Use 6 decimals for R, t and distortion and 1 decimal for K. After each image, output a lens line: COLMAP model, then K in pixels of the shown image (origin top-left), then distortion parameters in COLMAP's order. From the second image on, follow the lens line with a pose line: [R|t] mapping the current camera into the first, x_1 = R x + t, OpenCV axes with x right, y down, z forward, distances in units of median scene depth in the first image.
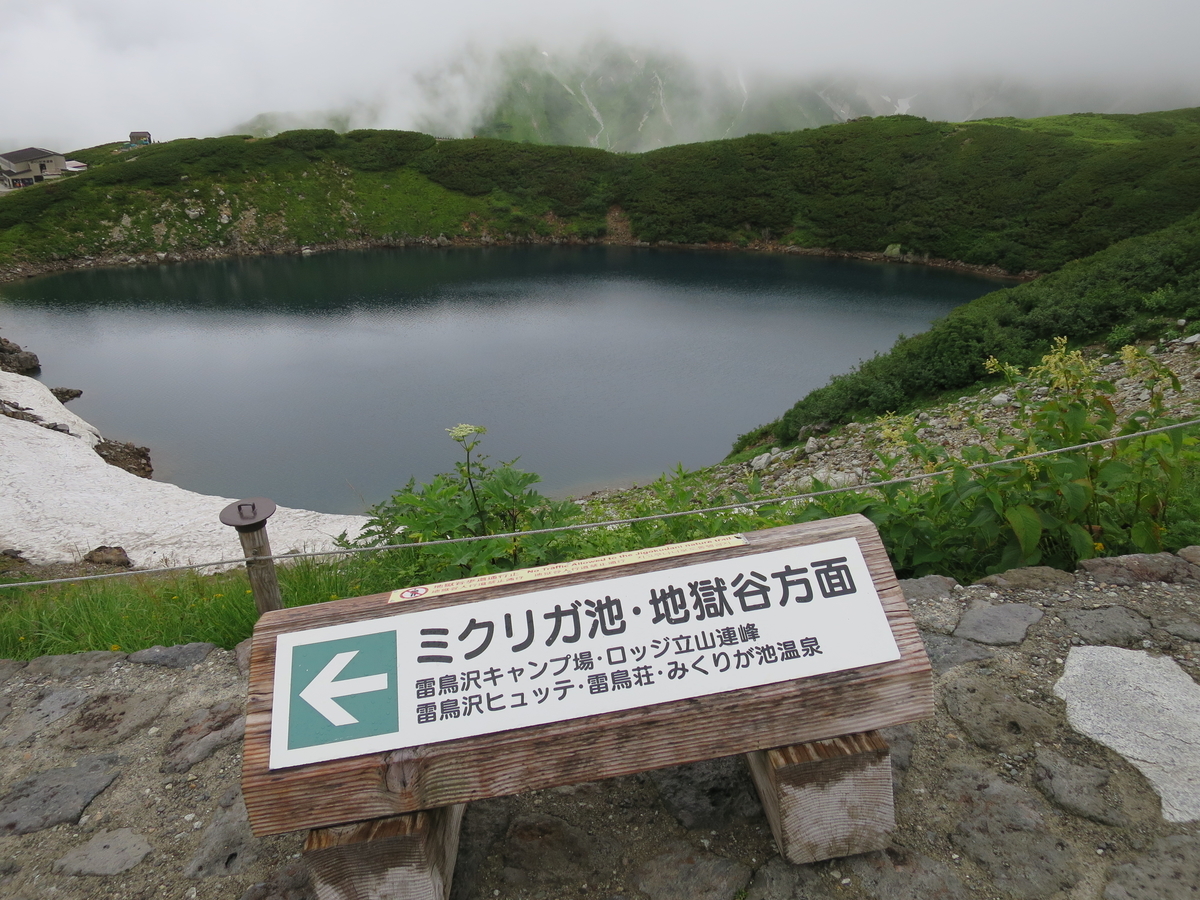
lens RADIAL K [[888.7, 0, 596.5], [0, 888.7, 451.2], [0, 0, 1]] dist [-0.031870, 0.005909]
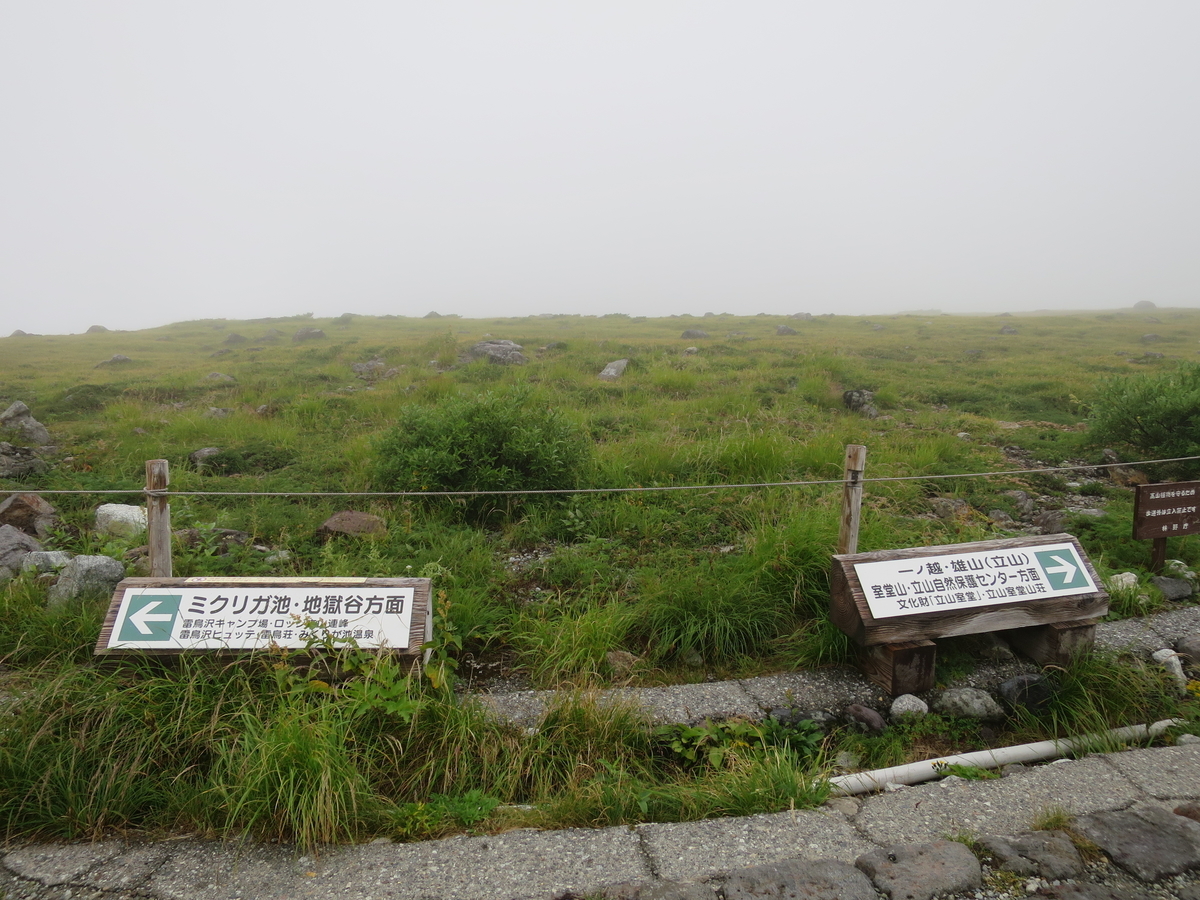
lens RADIAL K [[888.7, 0, 601.9], [0, 888.7, 448.7], [0, 0, 1]] dist [-0.031870, 0.005909]
pose [[0.985333, 0.167585, 0.032150, 0.632604], [-0.166632, 0.985553, -0.030330, -0.243098], [-0.036769, 0.024528, 0.999023, -1.137799]]
